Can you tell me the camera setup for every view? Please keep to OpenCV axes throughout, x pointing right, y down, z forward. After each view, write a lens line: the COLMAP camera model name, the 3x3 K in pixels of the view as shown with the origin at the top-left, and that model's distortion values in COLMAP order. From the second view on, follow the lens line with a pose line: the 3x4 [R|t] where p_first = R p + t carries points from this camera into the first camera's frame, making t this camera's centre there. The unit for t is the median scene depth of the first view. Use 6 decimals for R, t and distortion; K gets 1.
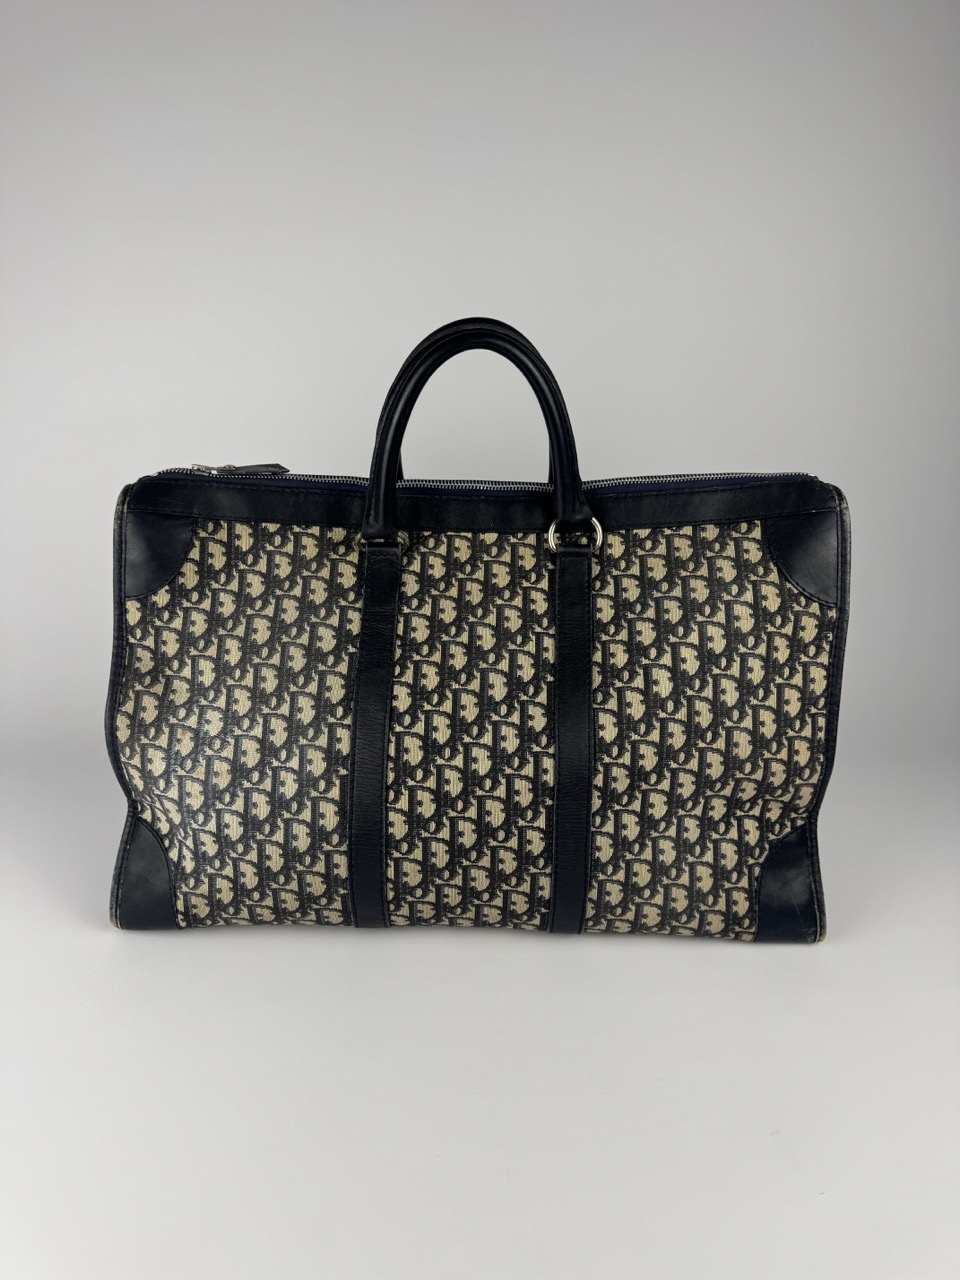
lens RADIAL K [[1040.9, 0, 483.0], [0, 1040.9, 679.9], [0, 0, 1]] dist [0.122151, -0.237116]
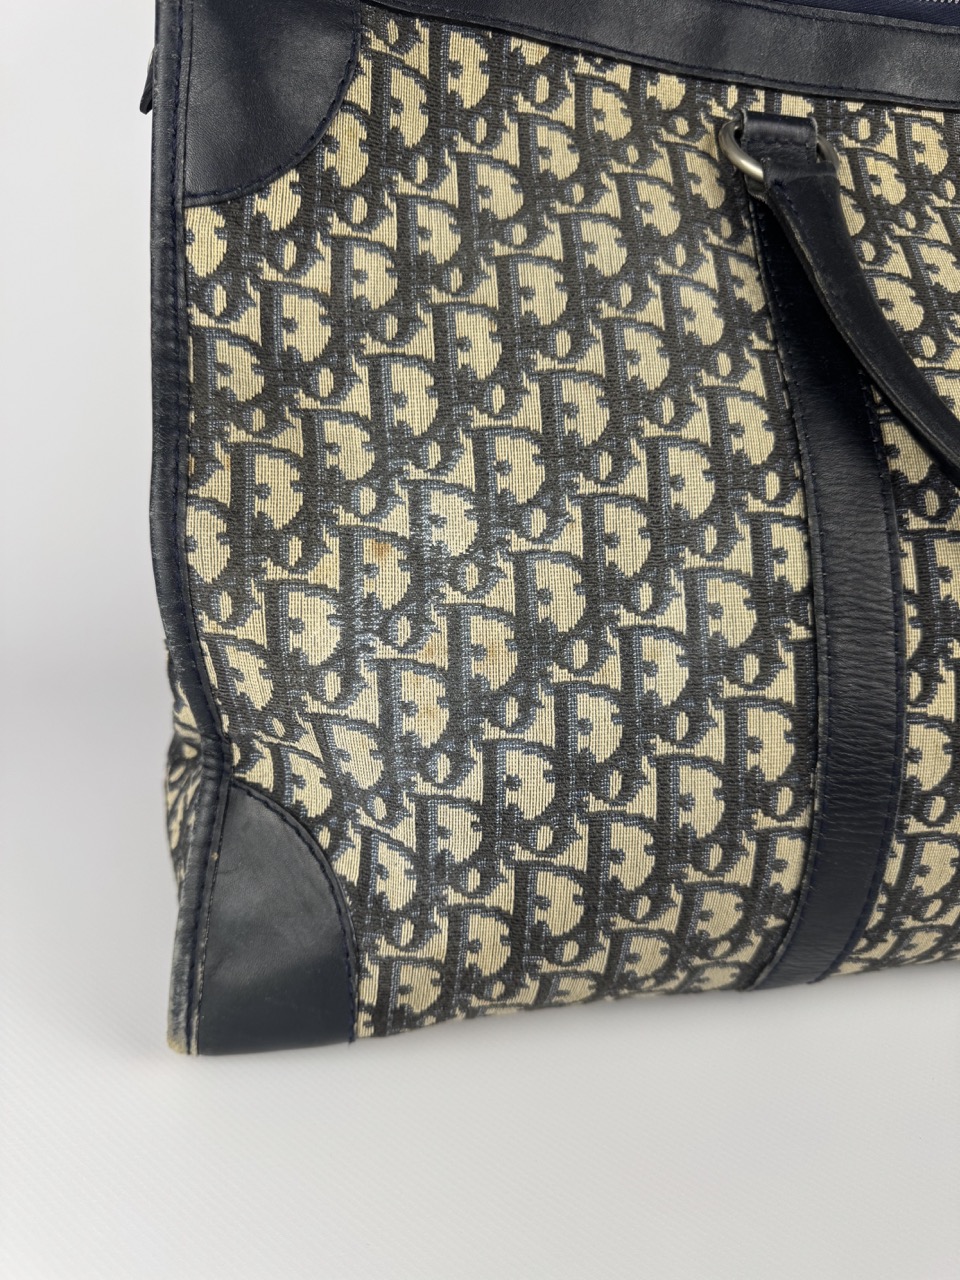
lens RADIAL K [[1040.9, 0, 483.0], [0, 1040.9, 679.9], [0, 0, 1]] dist [0.122151, -0.237116]
pose [[0.976821, -0.044676, 0.209343, -0.328432], [0.036464, 0.998413, 0.042926, 0.082597], [-0.210929, -0.034298, 0.976900, 0.616419]]
